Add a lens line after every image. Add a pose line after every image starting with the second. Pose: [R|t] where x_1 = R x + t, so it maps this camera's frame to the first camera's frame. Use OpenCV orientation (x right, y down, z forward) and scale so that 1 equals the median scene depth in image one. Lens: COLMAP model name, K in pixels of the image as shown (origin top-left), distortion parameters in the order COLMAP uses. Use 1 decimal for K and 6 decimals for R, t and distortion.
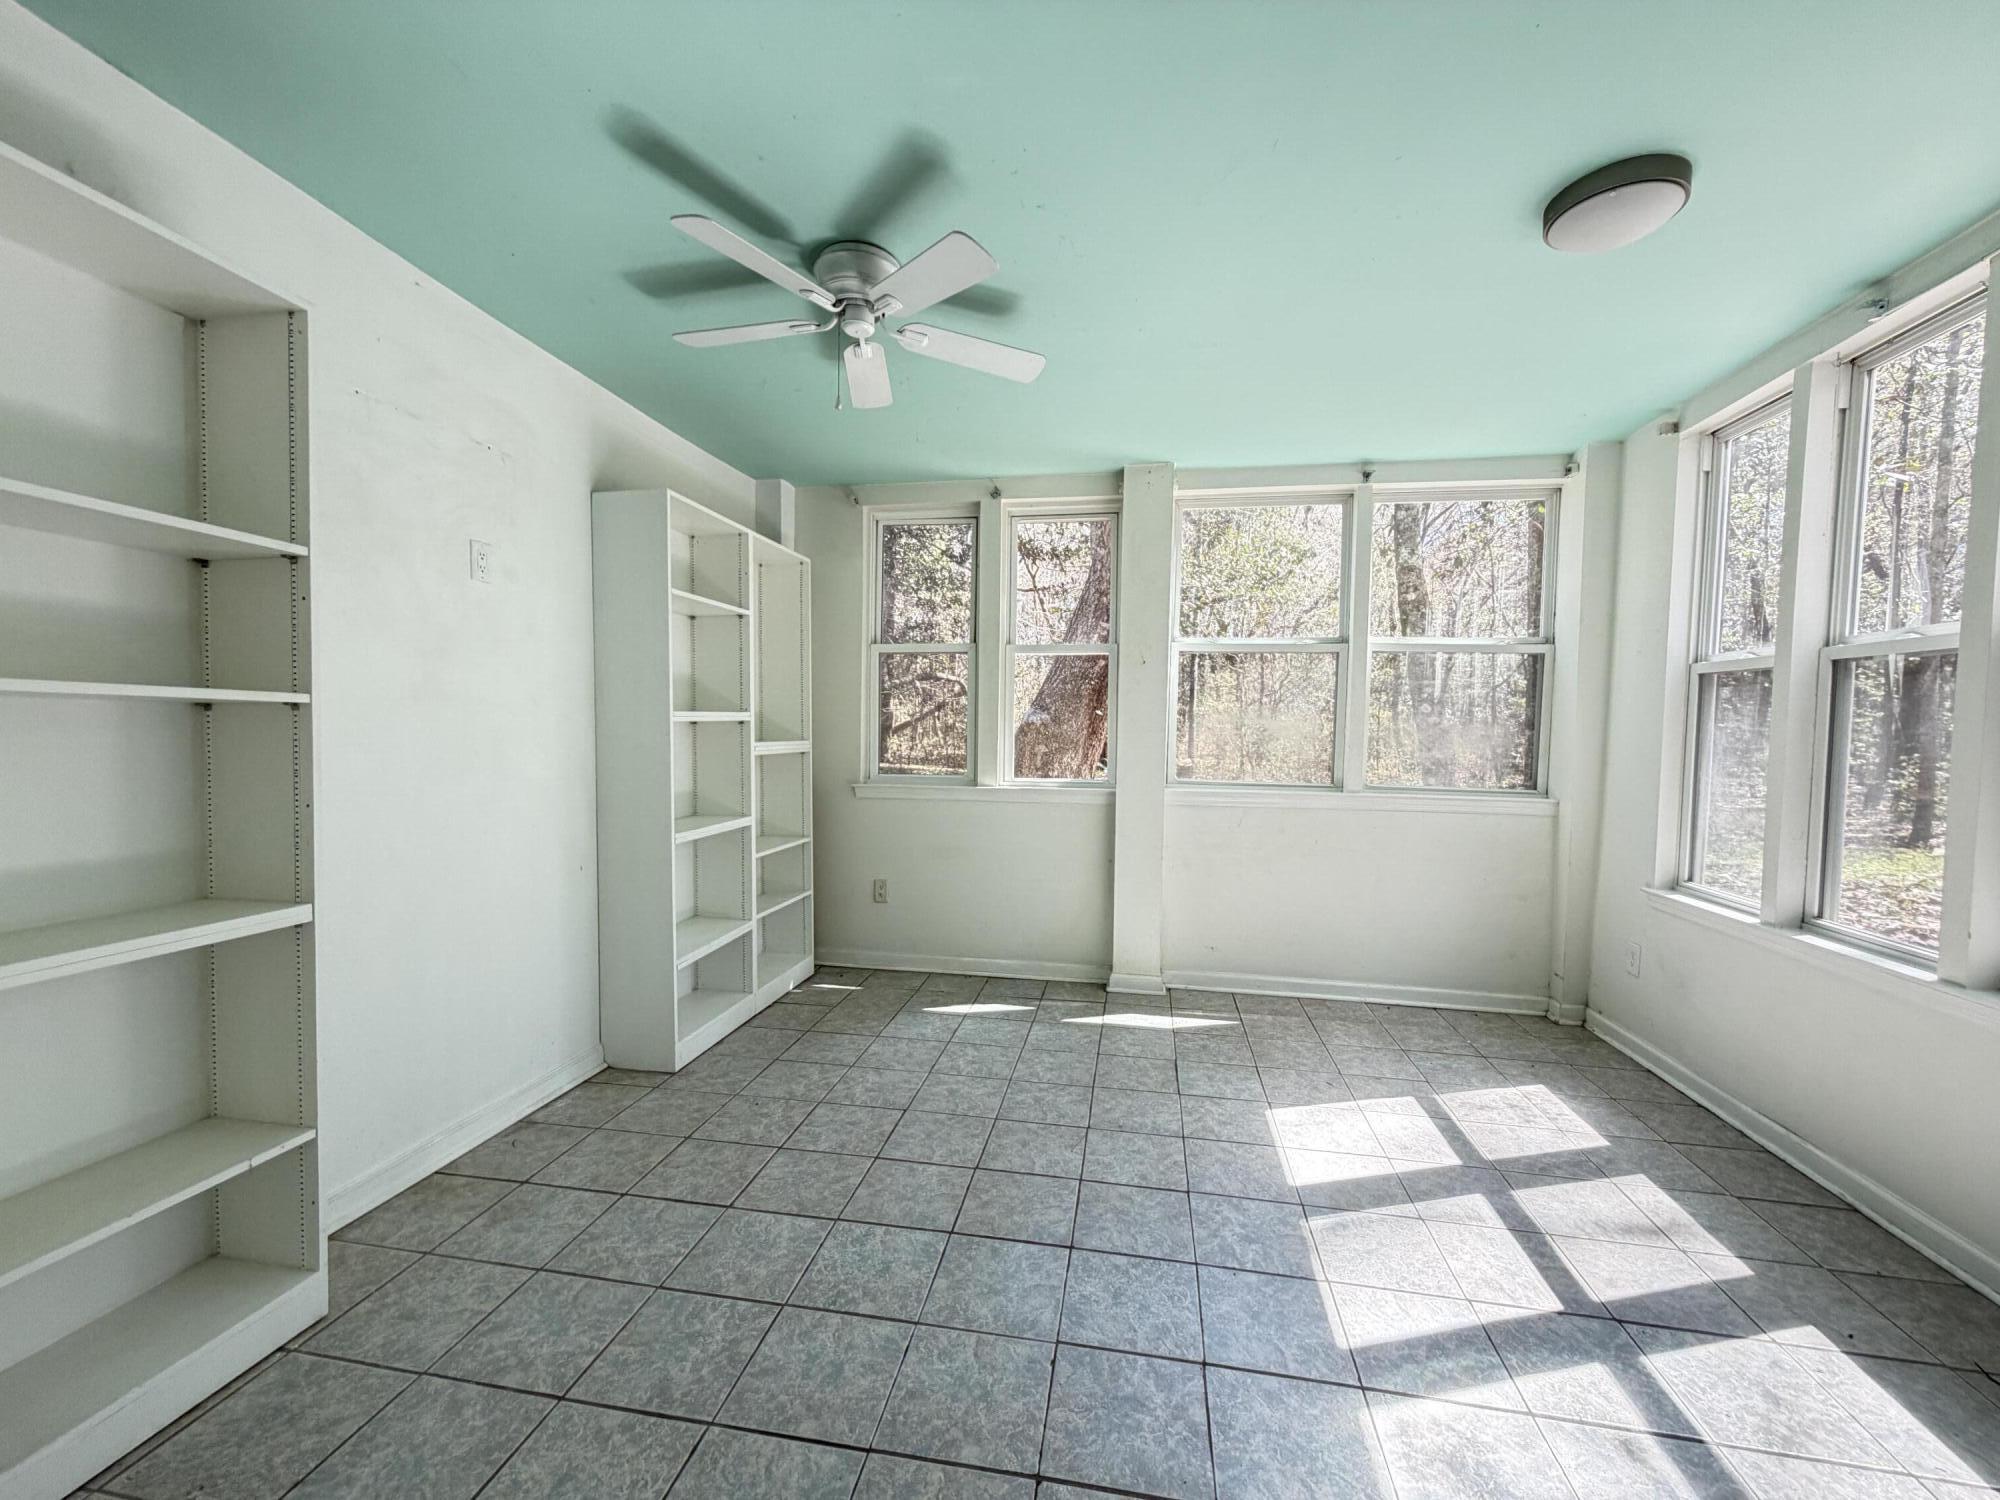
lens RADIAL K [[799.1, 0, 1004.1], [0, 799.1, 750.6], [0, 0, 1]] dist [0.001927, 0.000121]
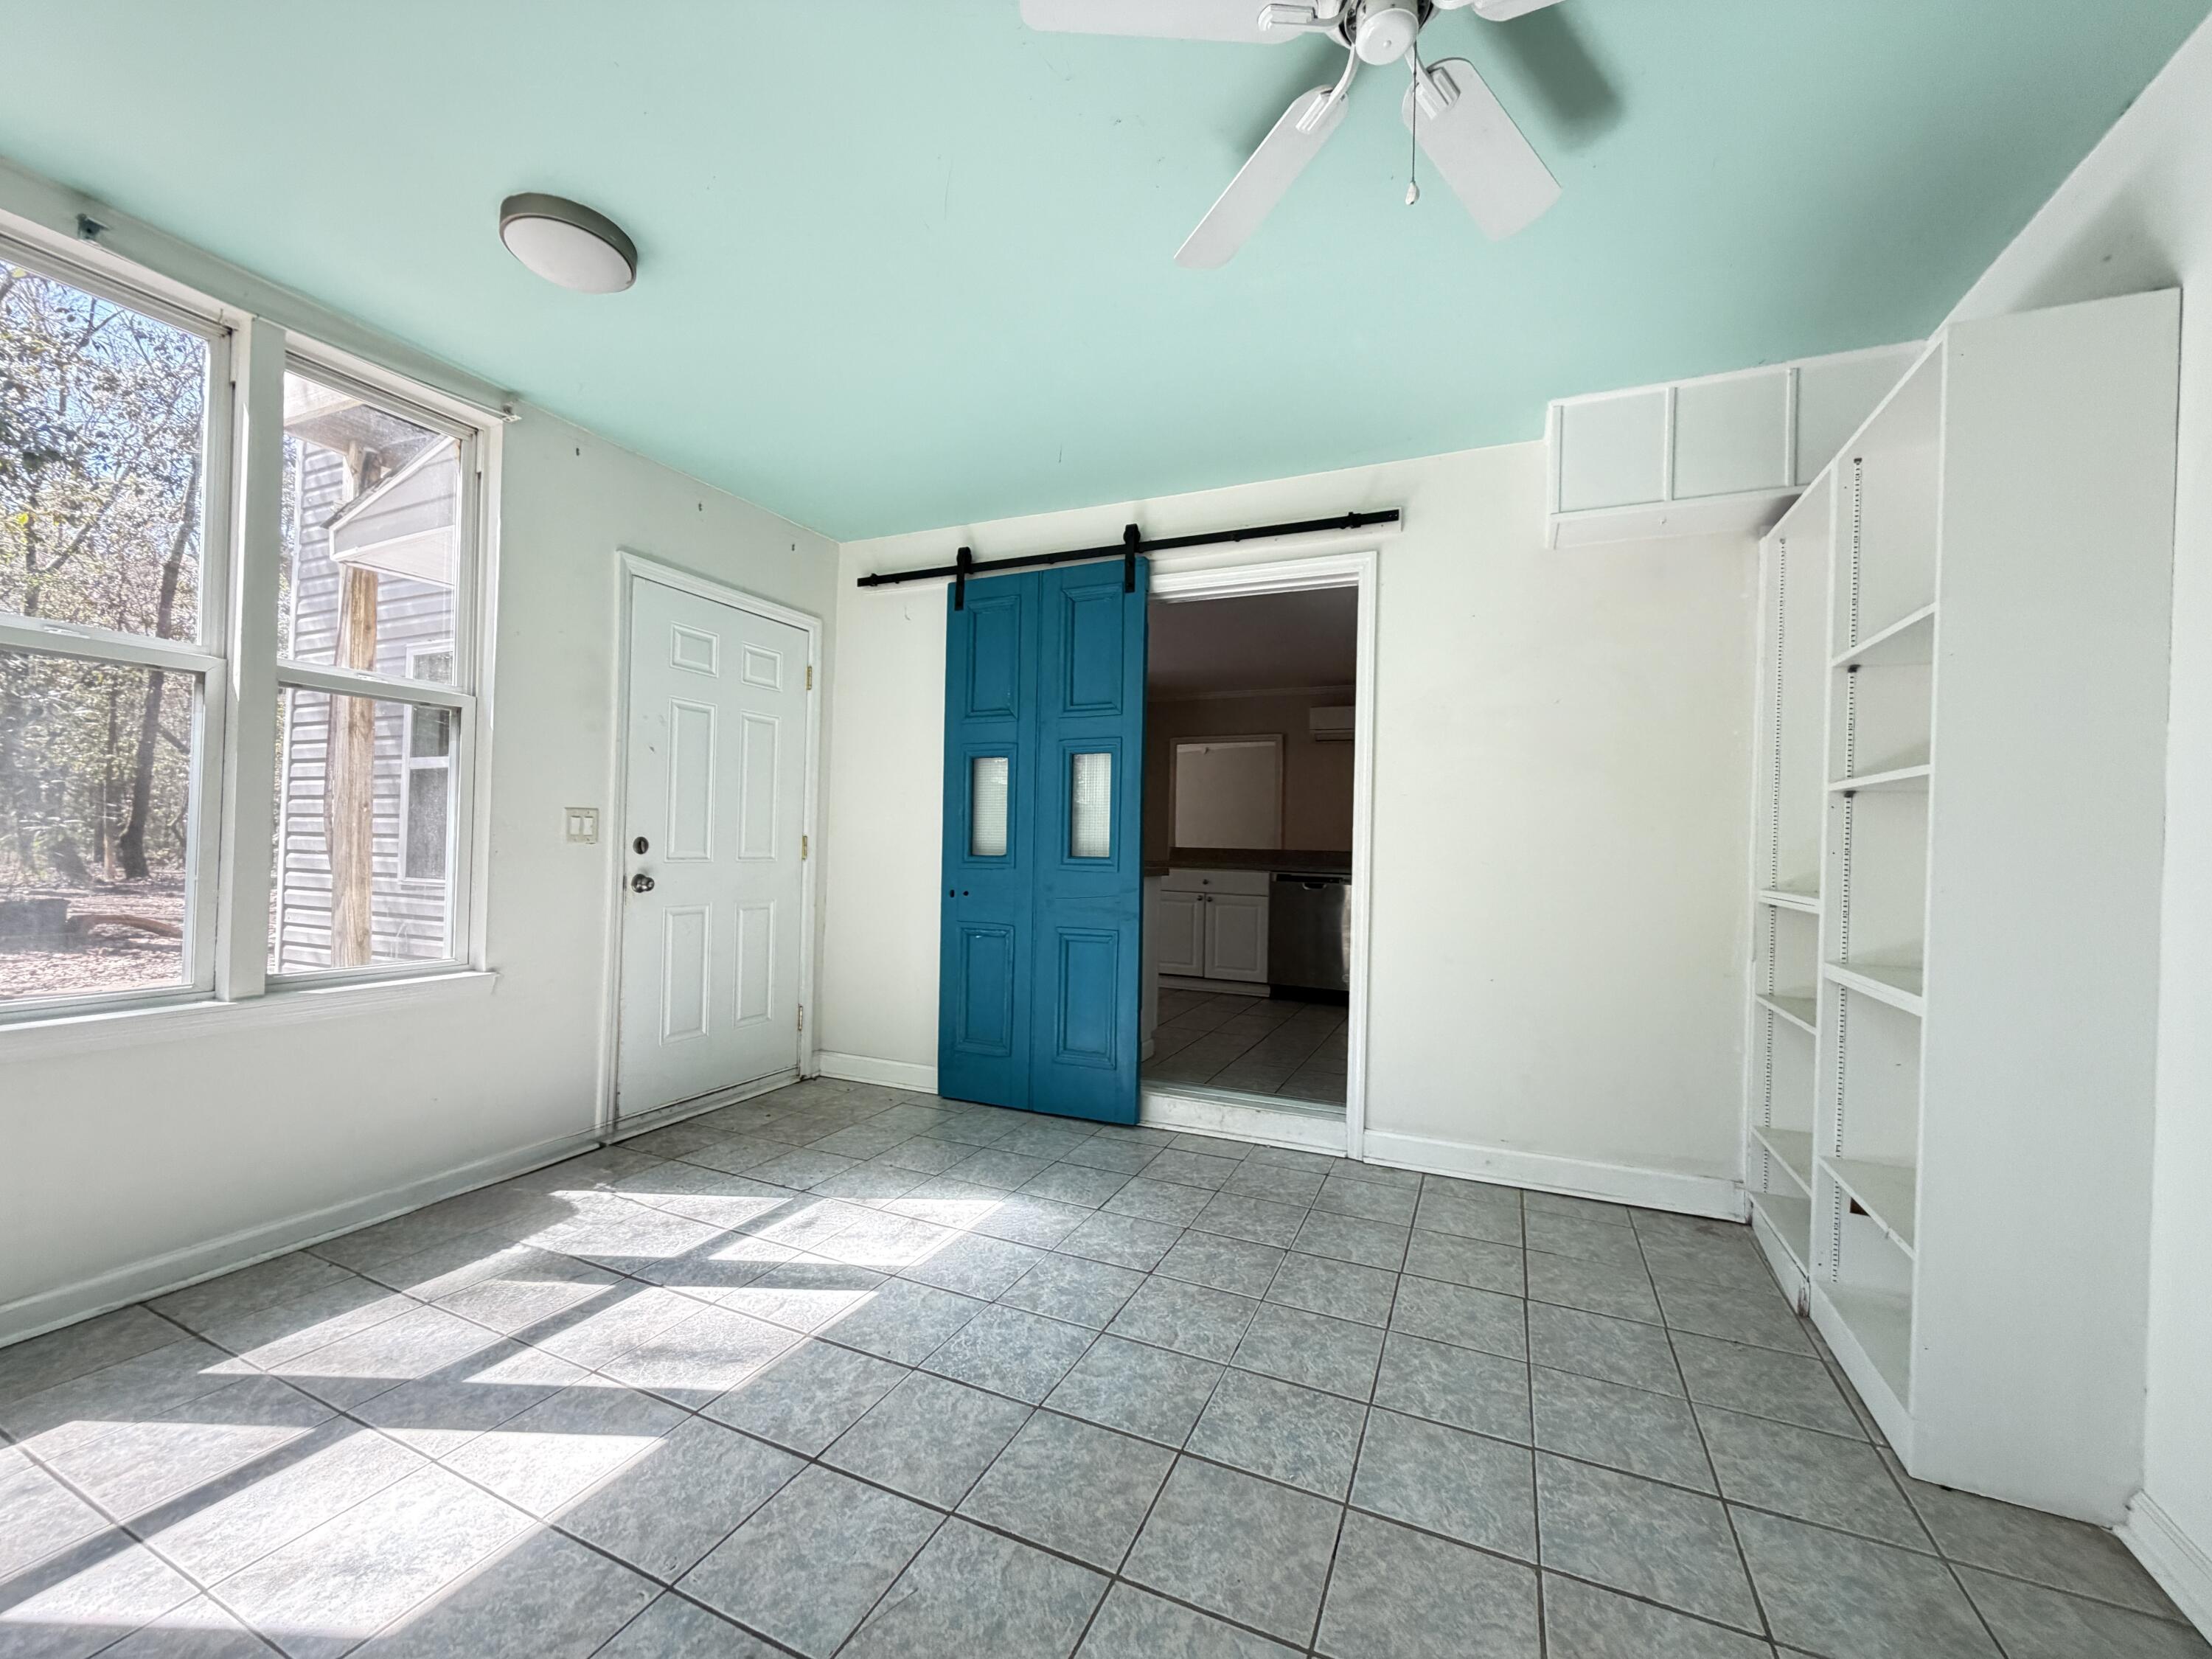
lens RADIAL K [[883.8, 0, 1110.5], [0, 883.8, 830.1], [0, 0, 1]] dist [0.001927, 0.000121]
pose [[-0.969388, -0.034811, 0.243053, -0.184997], [-0.031355, 0.999345, 0.018075, 0.013149], [-0.243523, 0.009901, -0.969845, 1.829169]]
